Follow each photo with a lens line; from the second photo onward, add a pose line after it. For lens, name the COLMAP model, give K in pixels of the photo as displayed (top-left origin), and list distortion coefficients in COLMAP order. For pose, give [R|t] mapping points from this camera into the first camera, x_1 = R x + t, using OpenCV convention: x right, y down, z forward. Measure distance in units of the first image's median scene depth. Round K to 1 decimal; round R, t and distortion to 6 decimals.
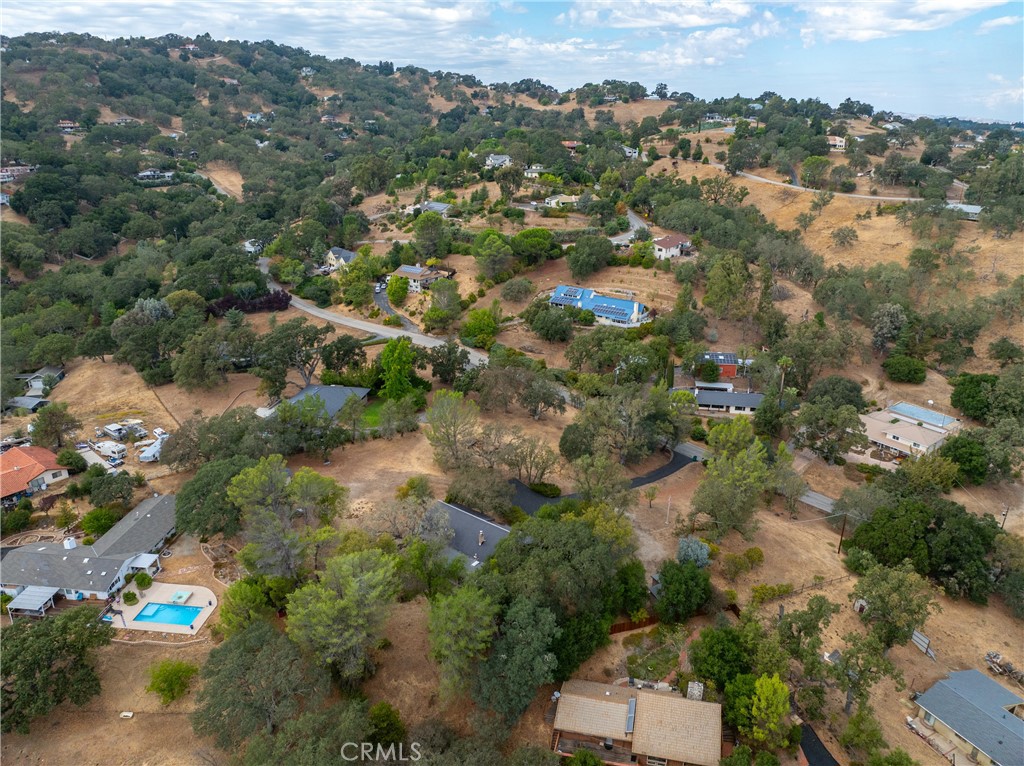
lens RADIAL K [[710.2, 0, 512.0], [0, 710.2, 383.0], [0, 0, 1]] dist [-0.067341, 0.034151]
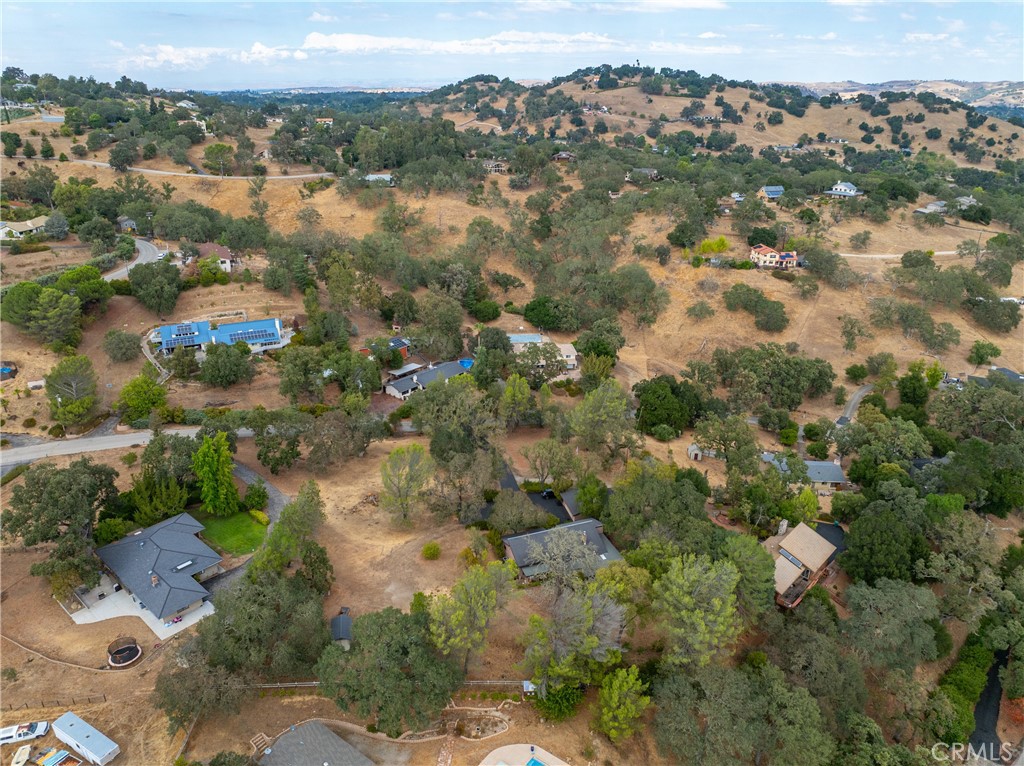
lens RADIAL K [[710.2, 0, 512.0], [0, 710.2, 383.0], [0, 0, 1]] dist [-0.067341, 0.034151]
pose [[0.511361, -0.331485, 0.792860, -0.440552], [0.299044, 0.933588, 0.197451, -0.126121], [-0.805657, 0.136131, 0.576529, 0.212483]]
